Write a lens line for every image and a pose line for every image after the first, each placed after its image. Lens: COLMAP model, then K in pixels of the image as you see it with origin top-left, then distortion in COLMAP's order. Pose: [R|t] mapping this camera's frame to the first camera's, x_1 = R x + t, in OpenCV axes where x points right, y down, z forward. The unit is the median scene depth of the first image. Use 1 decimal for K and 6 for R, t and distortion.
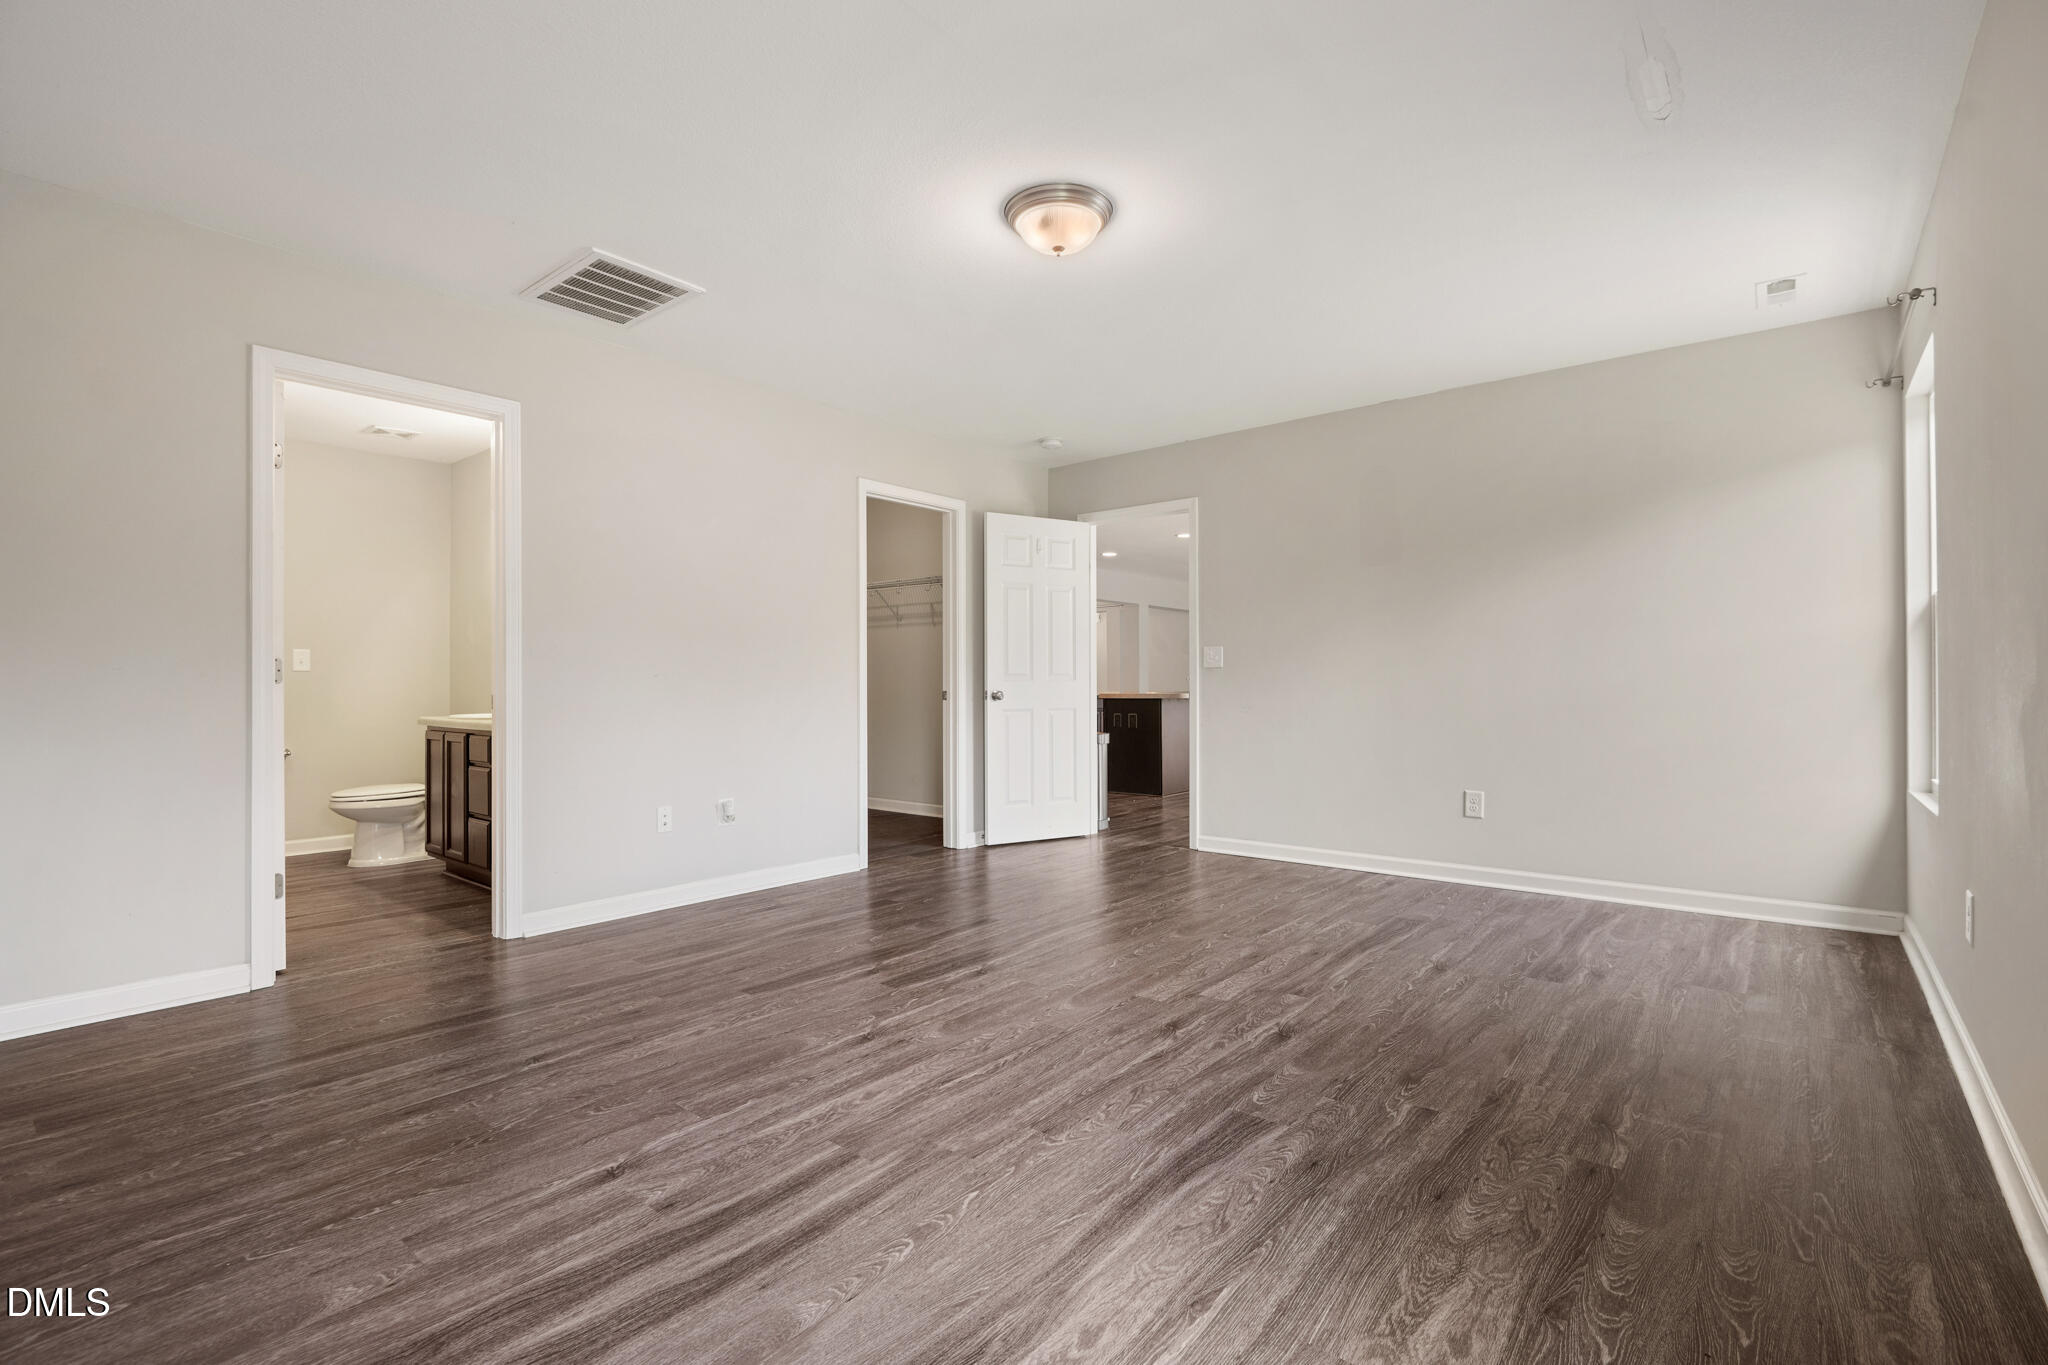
lens RADIAL K [[935.5, 0, 1026.1], [0, 935.5, 679.6], [0, 0, 1]] dist [-0.004639, -0.000104]
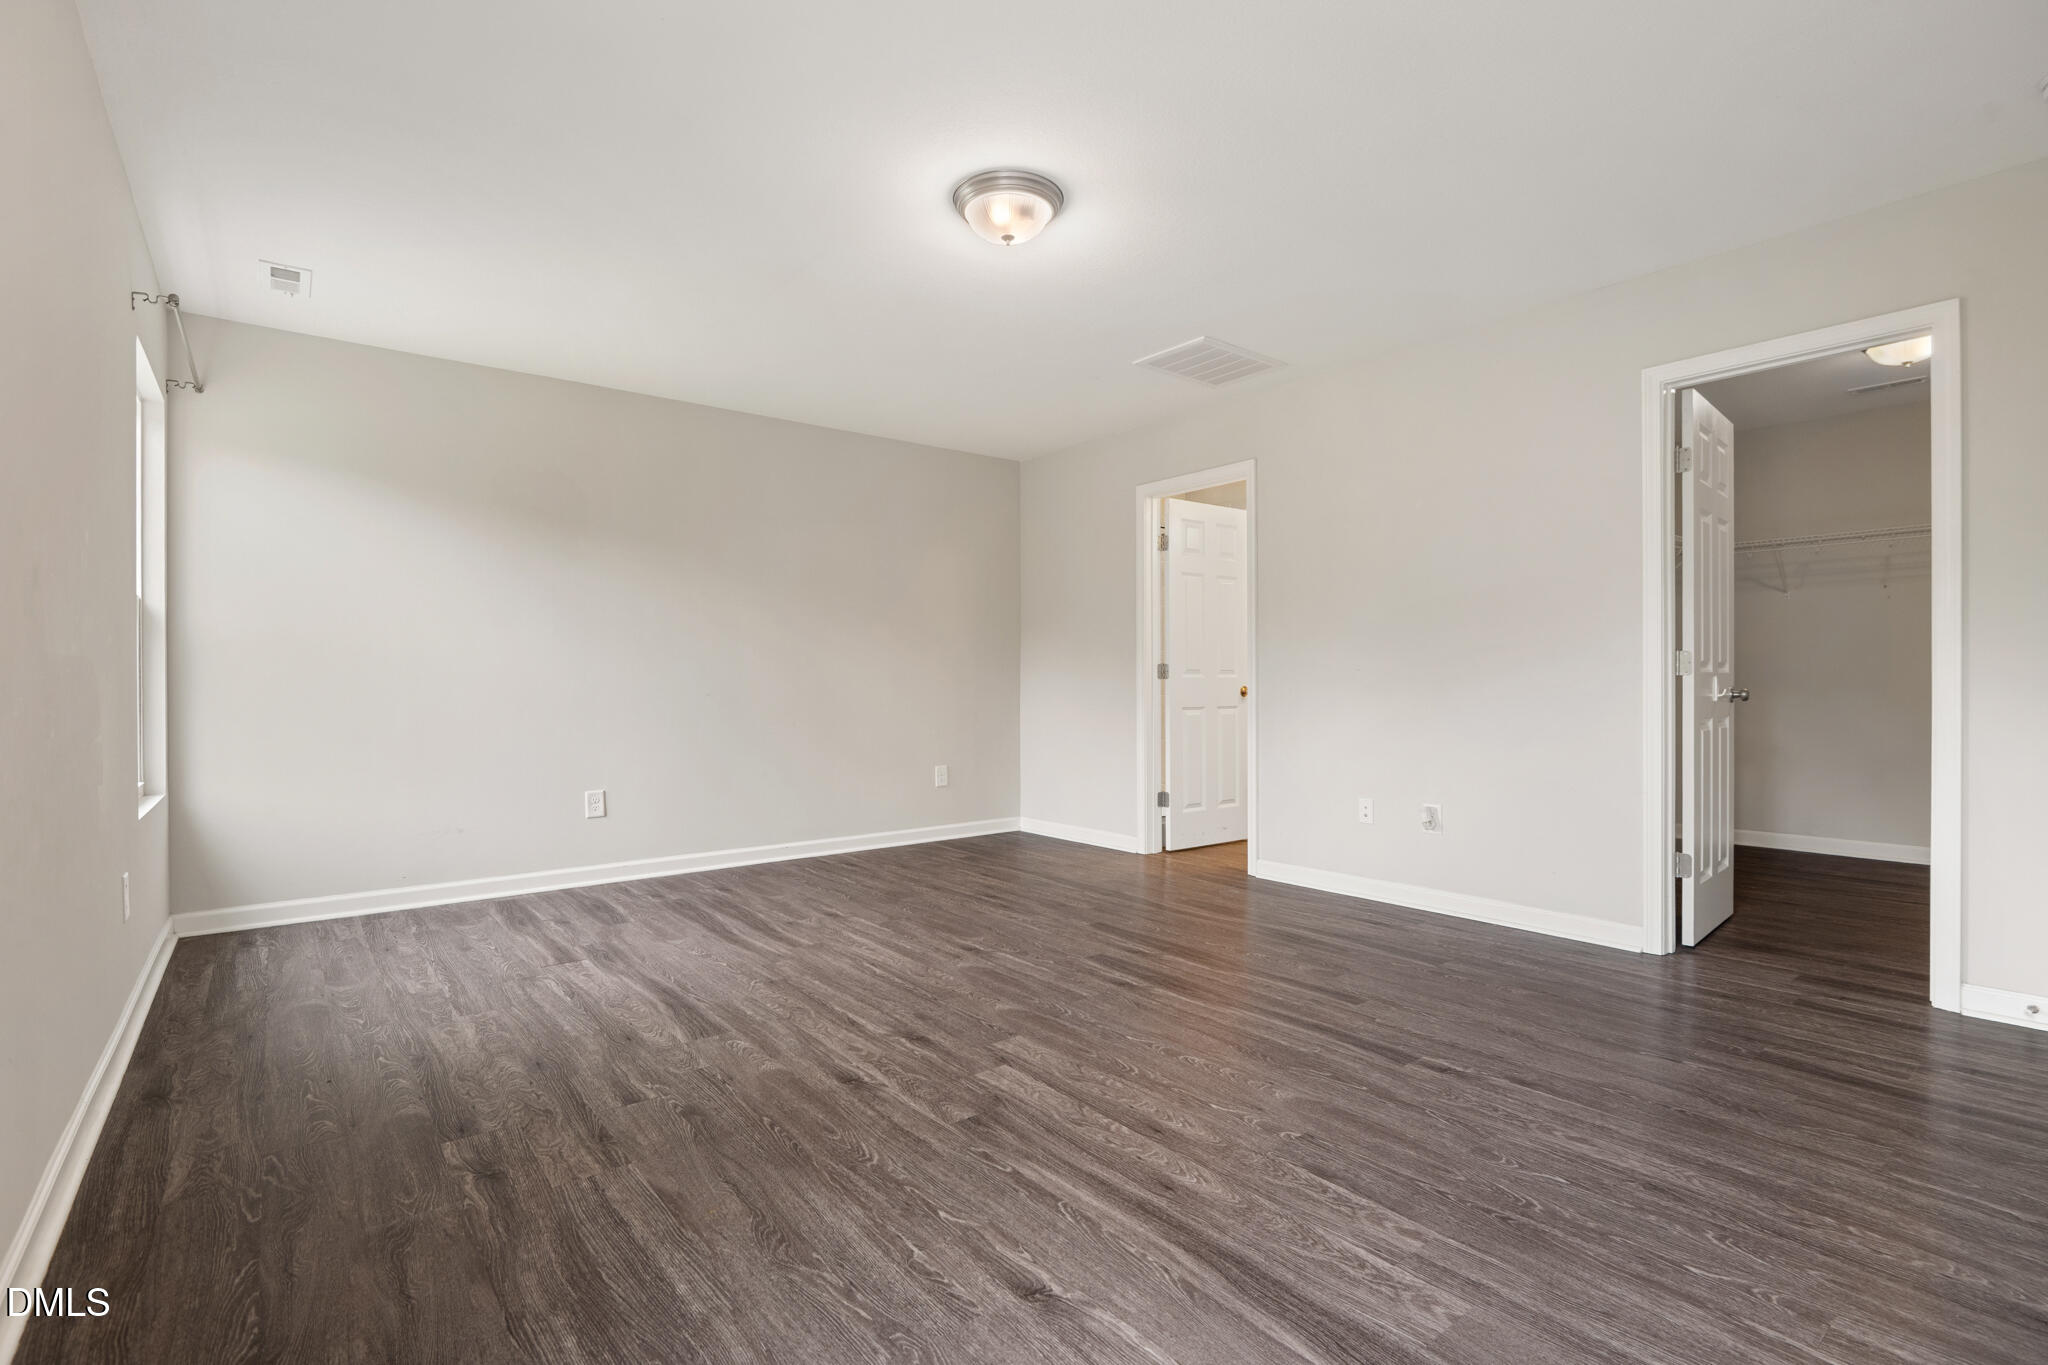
lens RADIAL K [[935.5, 0, 1026.1], [0, 935.5, 679.6], [0, 0, 1]] dist [-0.004639, -0.000104]
pose [[-0.200134, 0.003437, -0.979763, 1.160578], [0.009058, 0.999958, 0.001657, -0.000203], [0.979727, -0.008543, -0.200157, 1.405200]]
